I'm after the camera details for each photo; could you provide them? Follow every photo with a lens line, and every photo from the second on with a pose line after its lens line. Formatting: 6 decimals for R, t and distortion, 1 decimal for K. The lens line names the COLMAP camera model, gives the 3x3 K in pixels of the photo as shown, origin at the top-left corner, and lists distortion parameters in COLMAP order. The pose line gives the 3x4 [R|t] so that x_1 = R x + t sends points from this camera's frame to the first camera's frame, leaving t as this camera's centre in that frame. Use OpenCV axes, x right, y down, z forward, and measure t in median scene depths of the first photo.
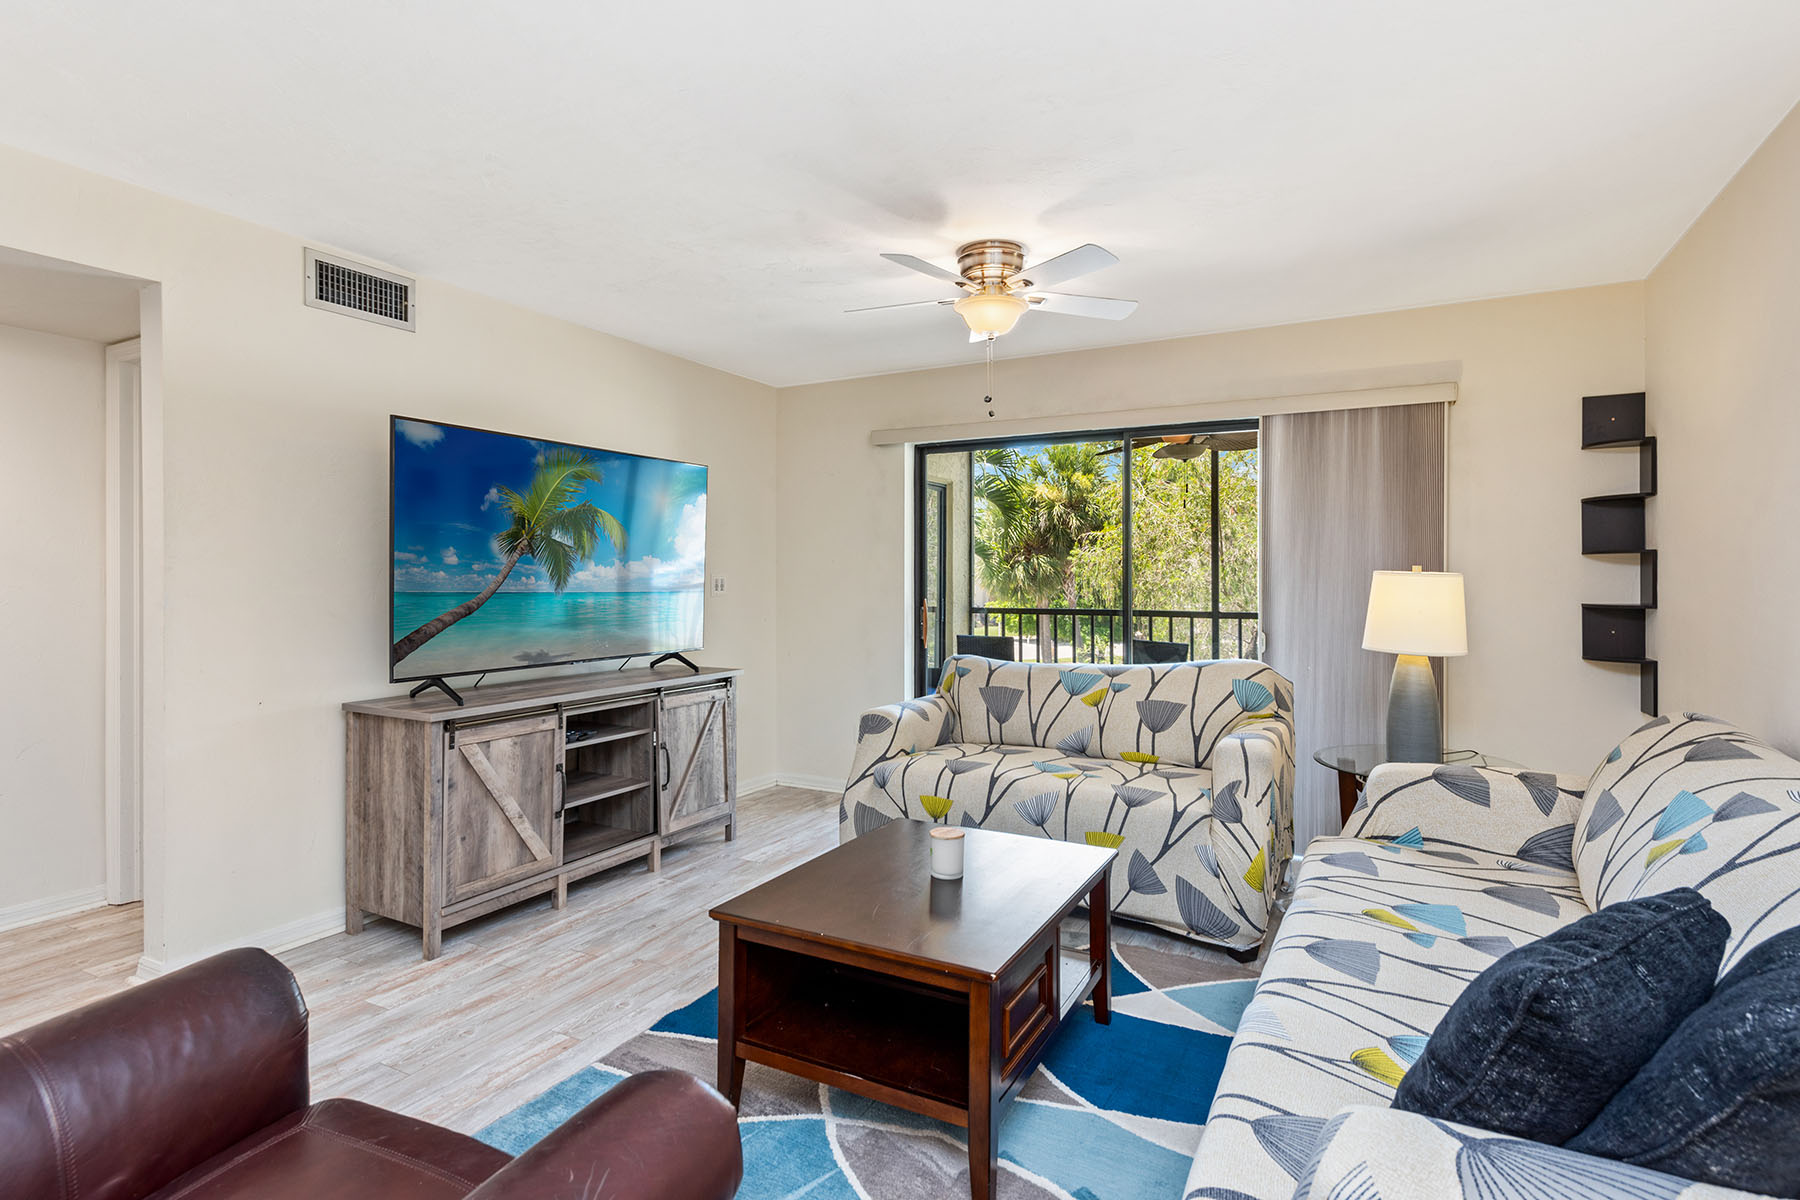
lens RADIAL K [[896.1, 0, 896.4], [0, 896.1, 582.8], [0, 0, 1]] dist [0.002727, 0.000441]
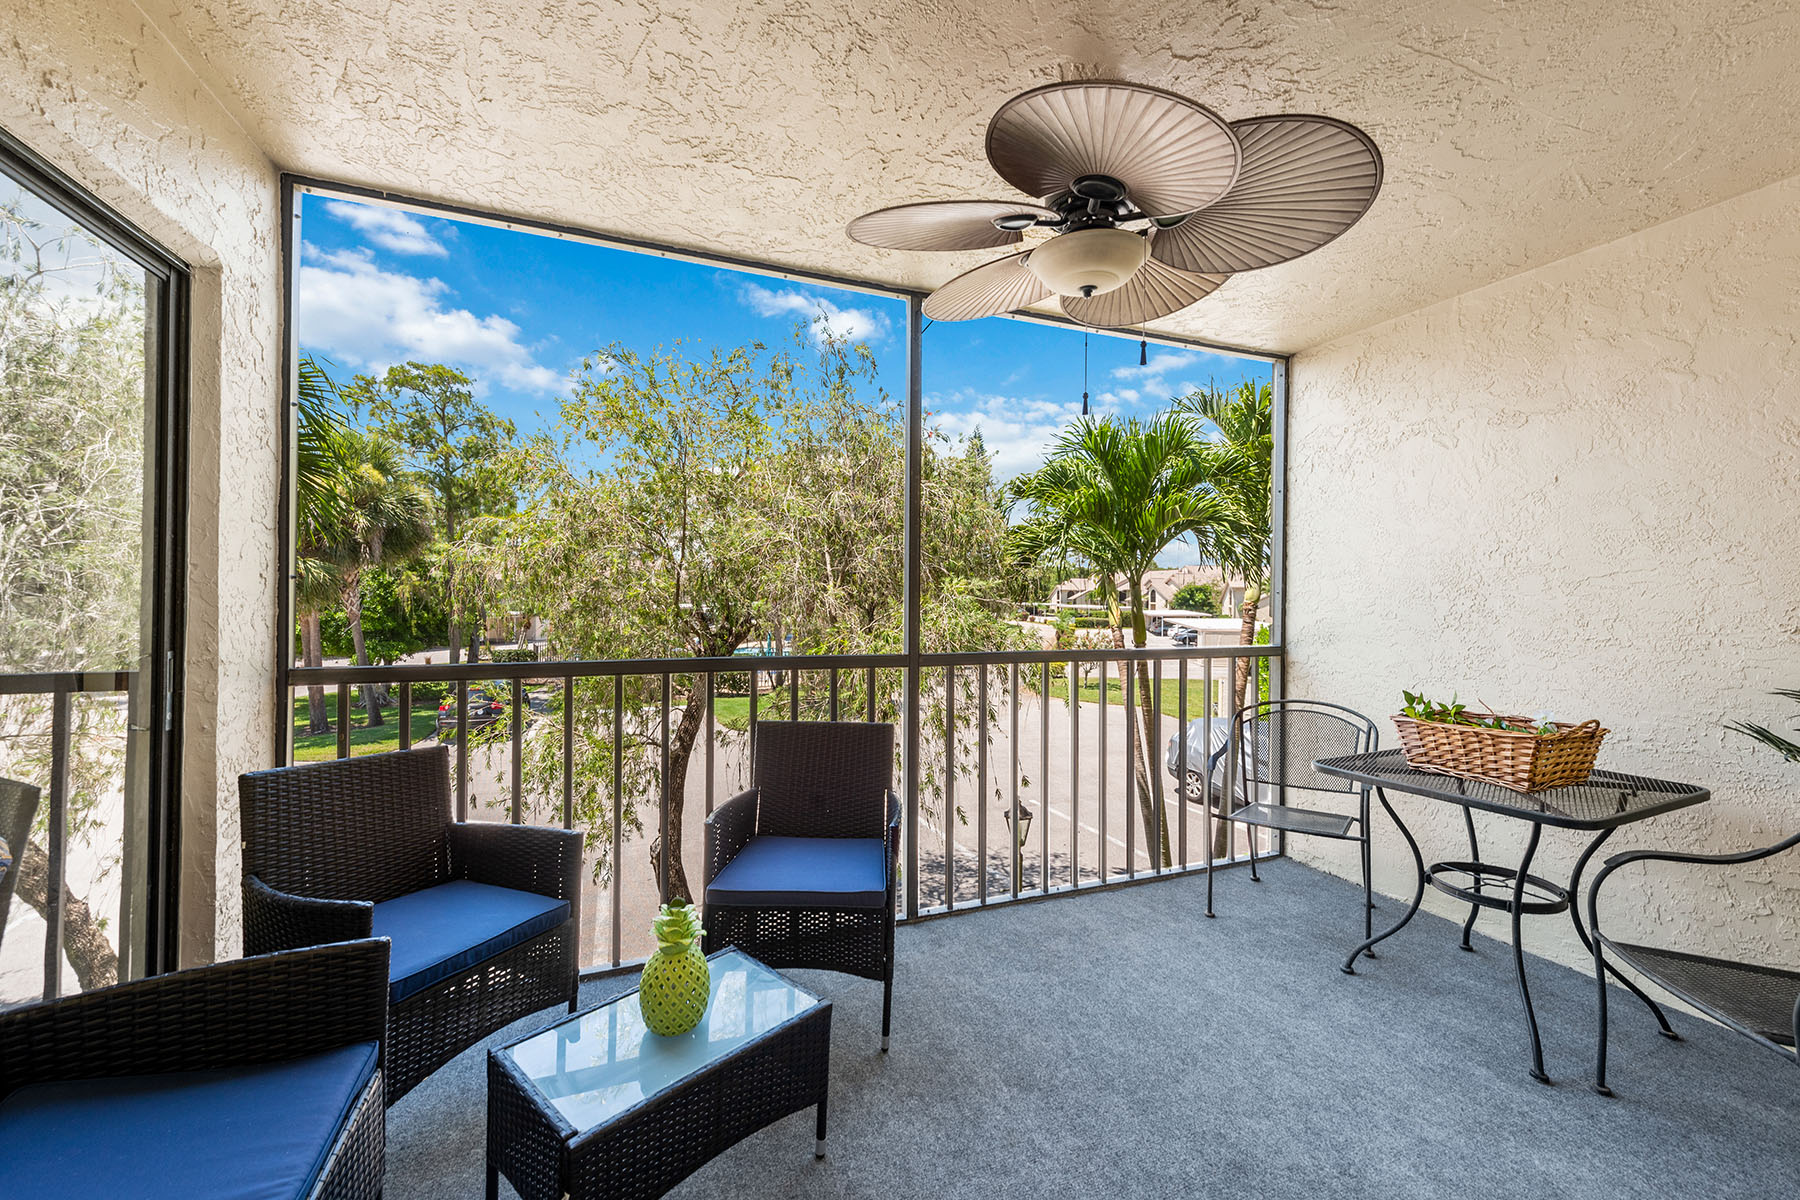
lens RADIAL K [[702.7, 0, 898.4], [0, 702.7, 593.5], [0, 0, 1]] dist [-0.000330, -0.000171]
pose [[0.637623, 0.005498, 0.770329, 0.035026], [-0.006604, 0.999977, -0.001671, -0.002680], [-0.770320, -0.004022, 0.637645, 0.792183]]
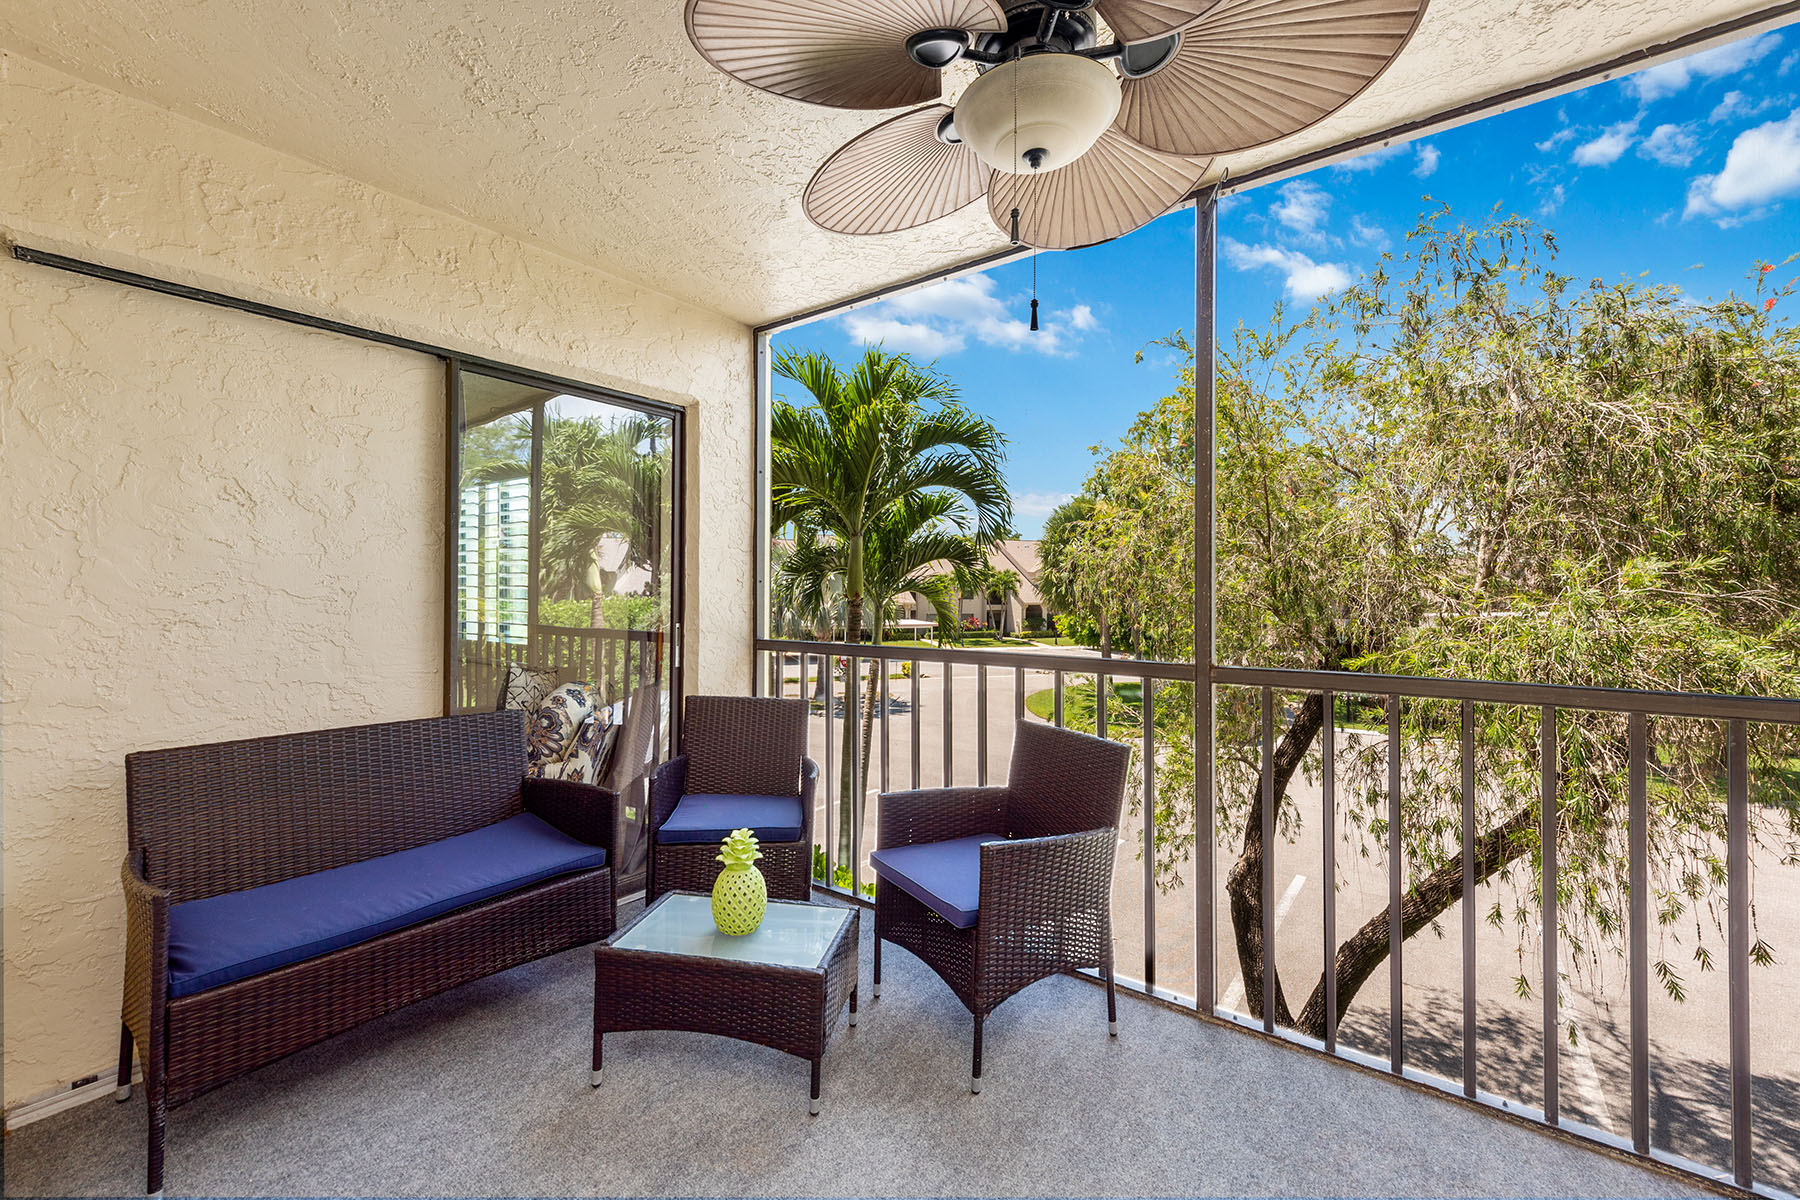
lens RADIAL K [[746.8, 0, 899.1], [0, 746.8, 592.9], [0, 0, 1]] dist [-0.000265, -0.000077]
pose [[0.989272, -0.001590, -0.146080, 0.282050], [-0.001642, 0.999757, -0.022004, 0.009984], [0.146079, 0.022008, 0.989028, 0.698449]]
